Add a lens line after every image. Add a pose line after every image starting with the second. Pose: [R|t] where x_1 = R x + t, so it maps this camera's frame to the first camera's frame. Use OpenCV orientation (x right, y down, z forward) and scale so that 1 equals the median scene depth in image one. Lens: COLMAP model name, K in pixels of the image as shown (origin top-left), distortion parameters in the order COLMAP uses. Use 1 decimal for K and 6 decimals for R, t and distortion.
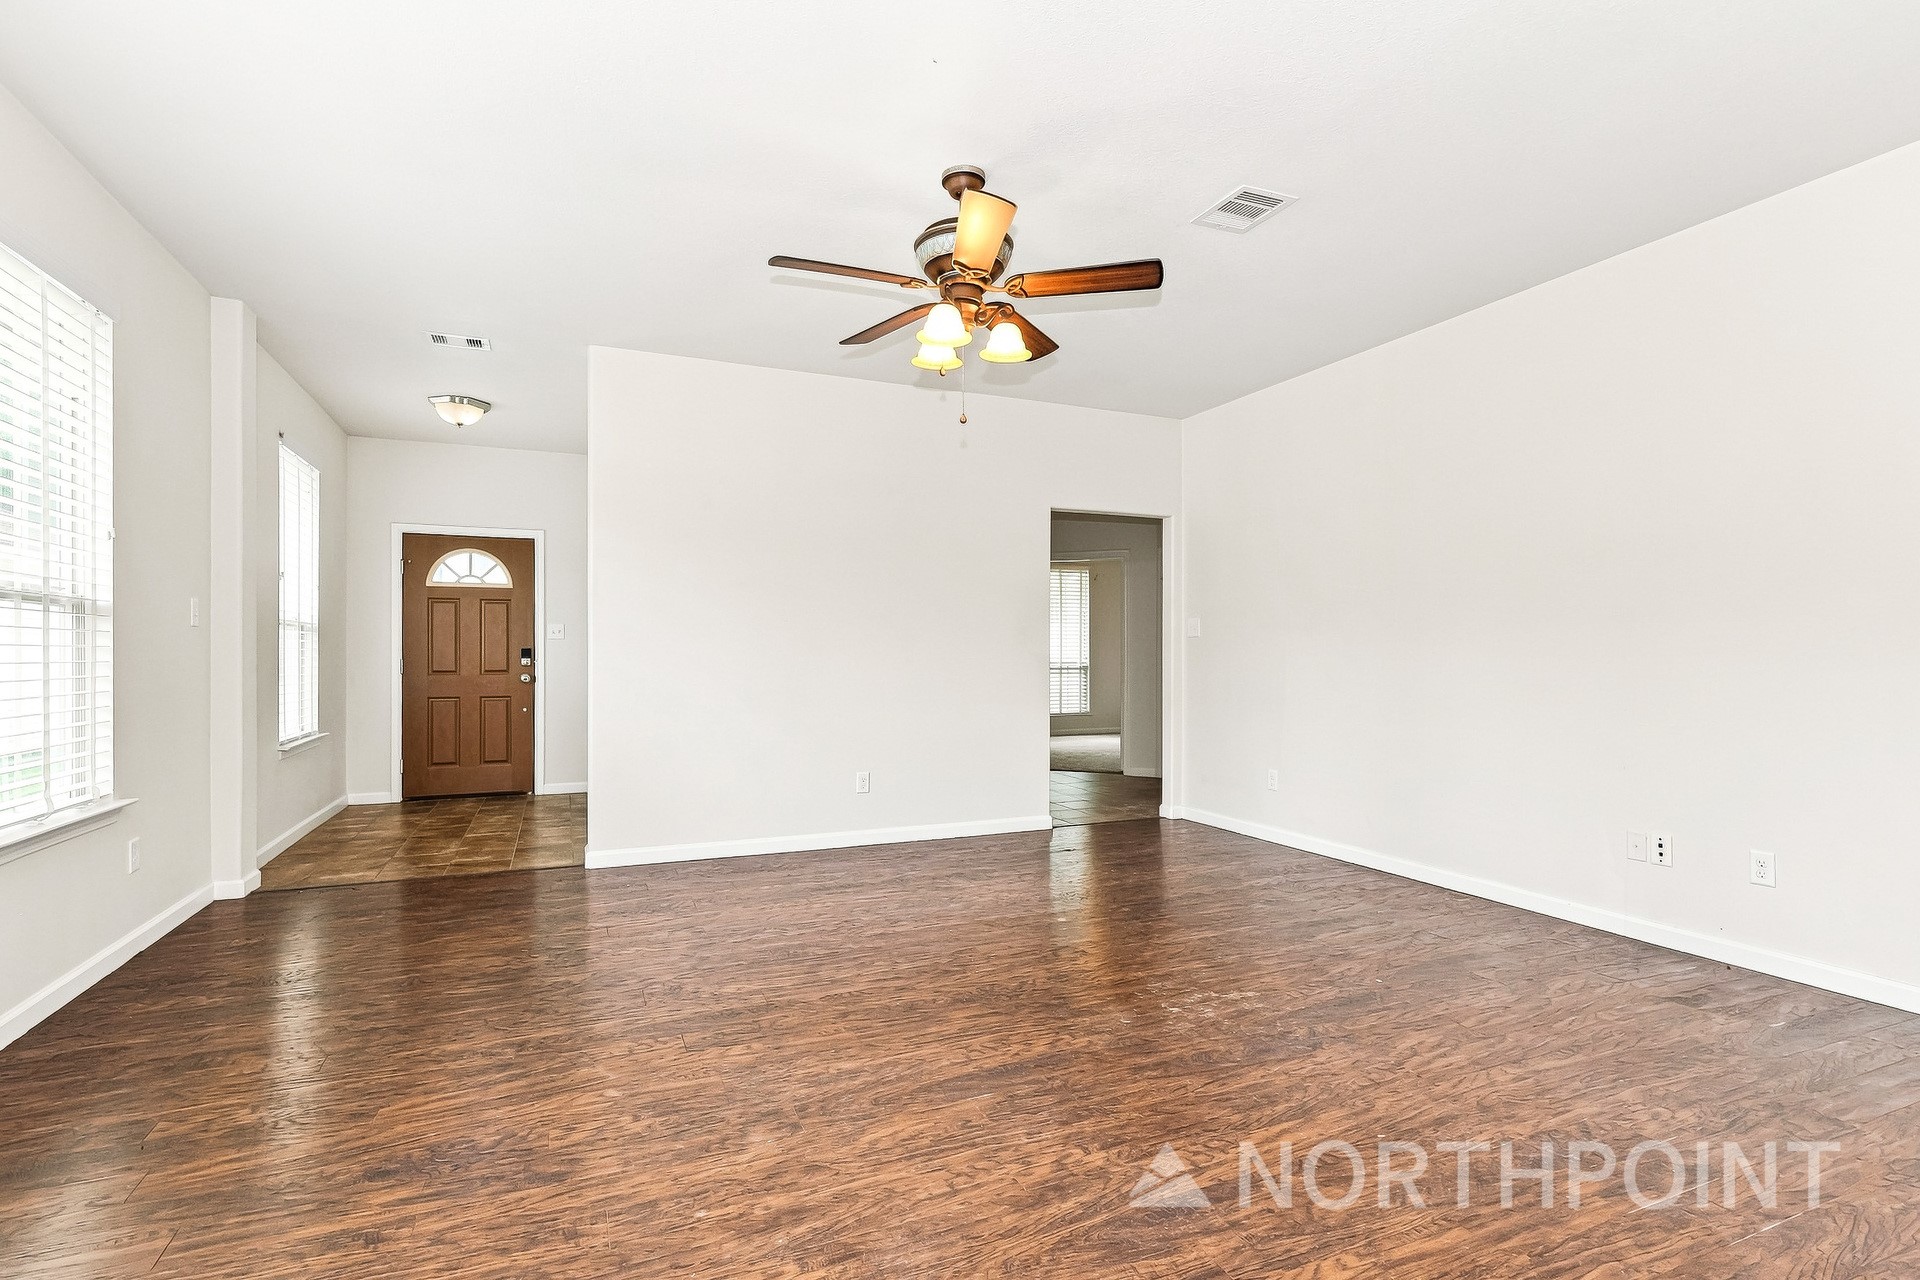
lens RADIAL K [[901.2, 0, 959.2], [0, 901.2, 651.0], [0, 0, 1]] dist [0.001639, -0.000209]
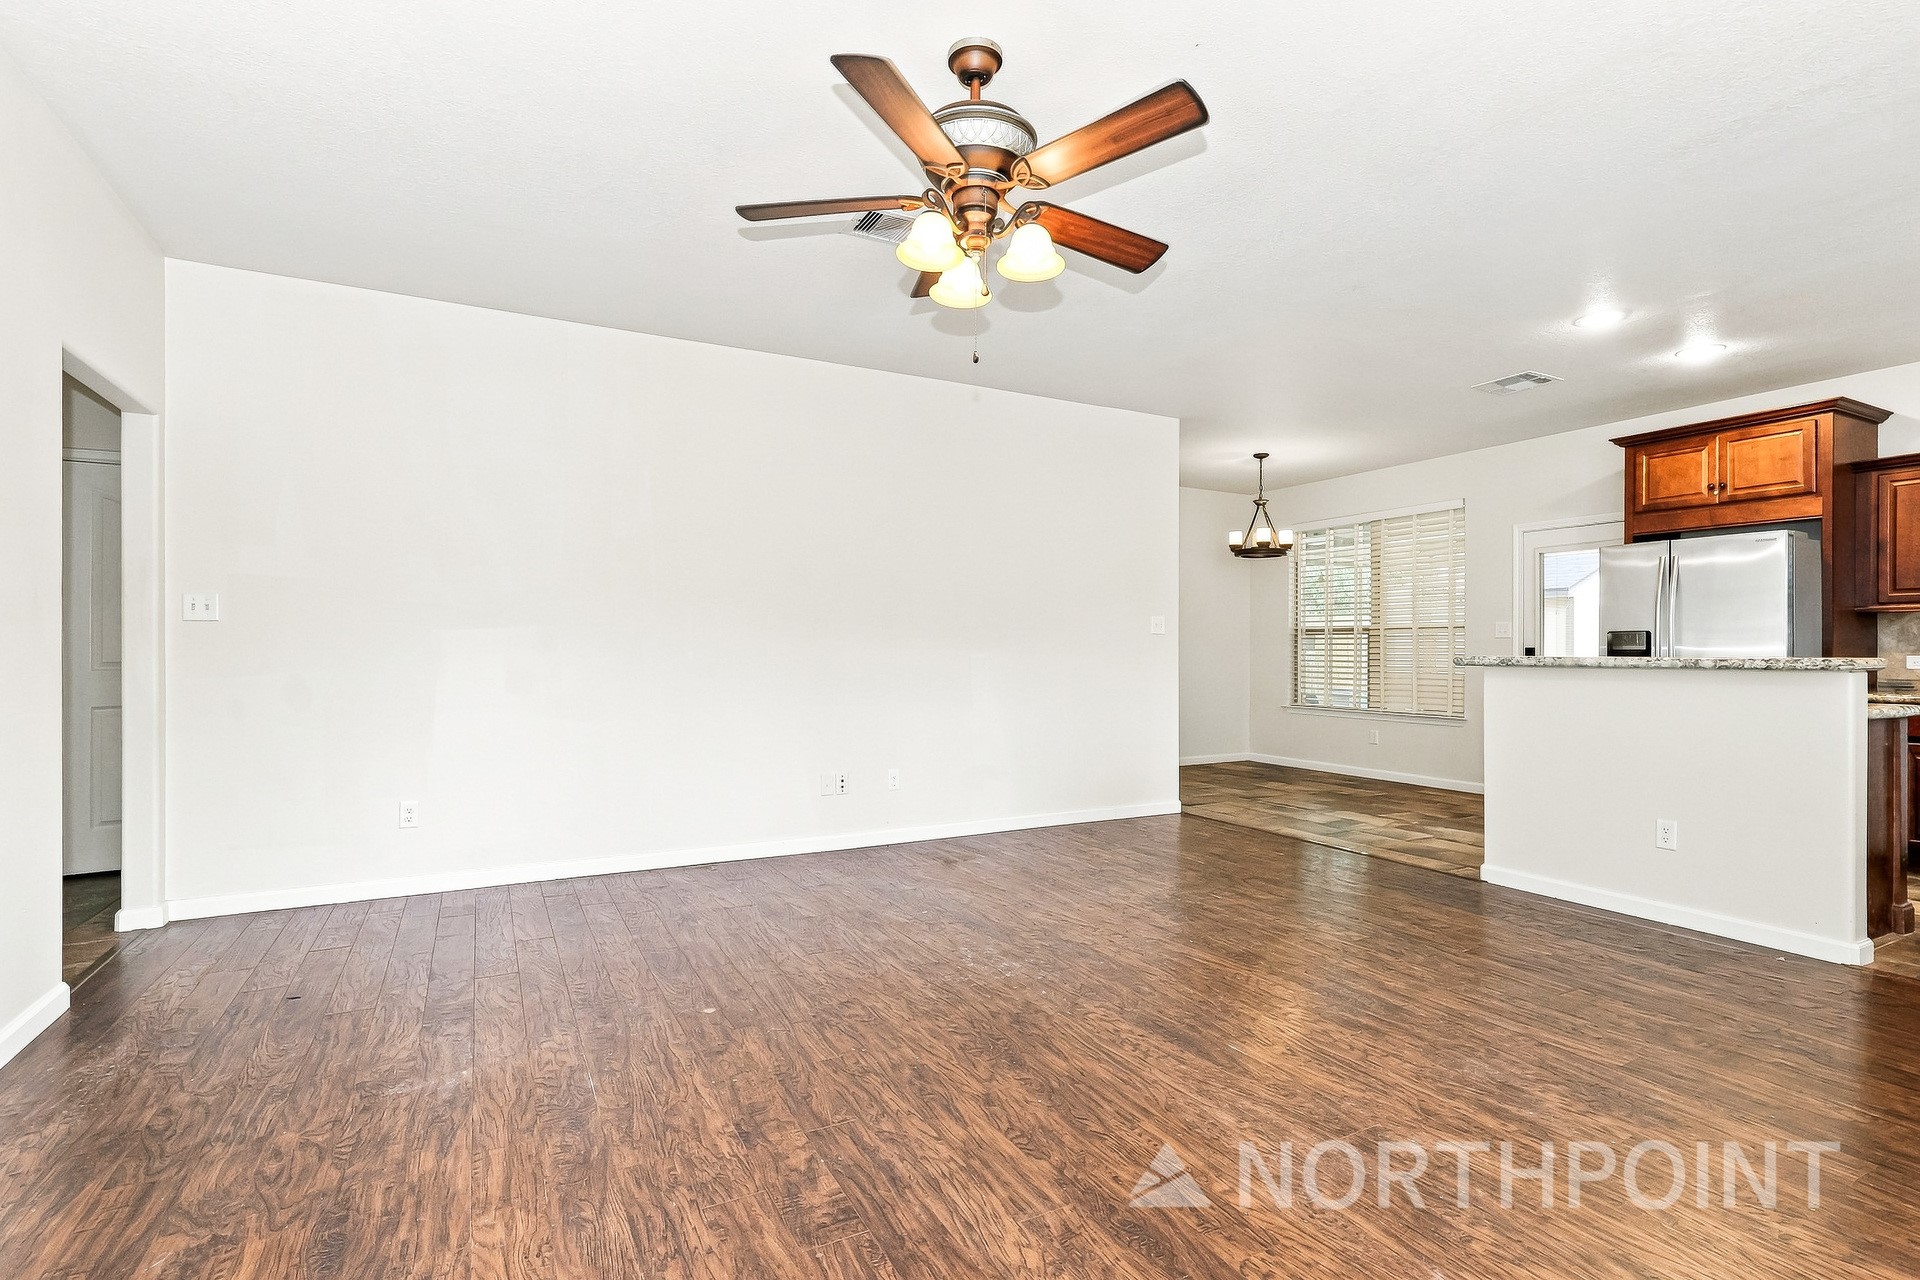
lens RADIAL K [[901.2, 0, 951.2], [0, 901.2, 647.3], [0, 0, 1]] dist [0.001639, -0.000209]
pose [[-0.070752, 0.001277, 0.997493, -0.775809], [-0.006565, 0.999977, -0.001746, 0.002120], [-0.997472, -0.006672, -0.070742, 1.049503]]
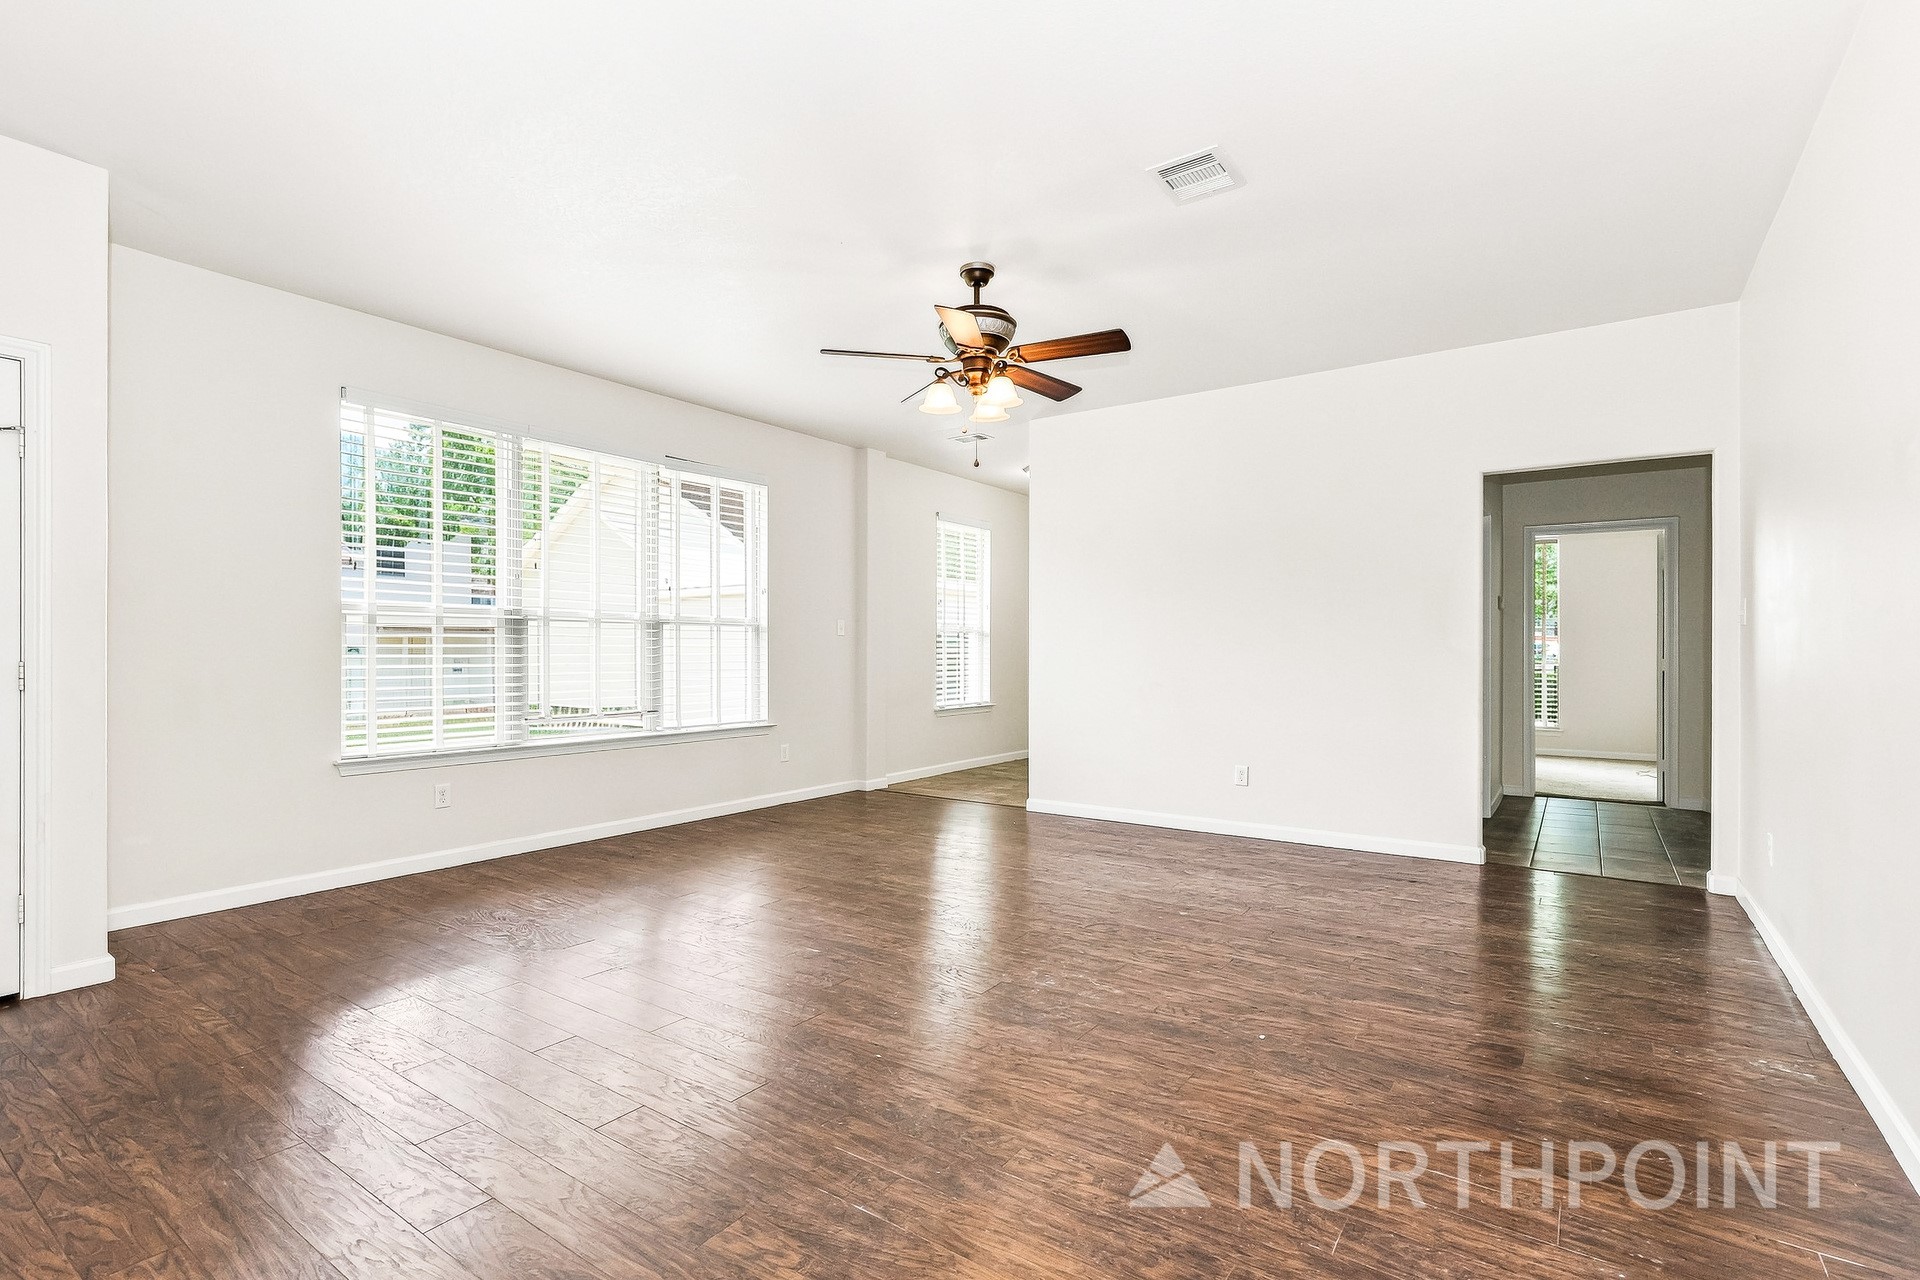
lens RADIAL K [[901.2, 0, 966.2], [0, 901.2, 644.4], [0, 0, 1]] dist [0.001639, -0.000209]
pose [[0.529250, -0.005571, -0.848448, 1.034183], [0.000796, 0.999981, -0.006070, 0.002245], [0.848466, 0.002537, 0.529244, 0.315204]]
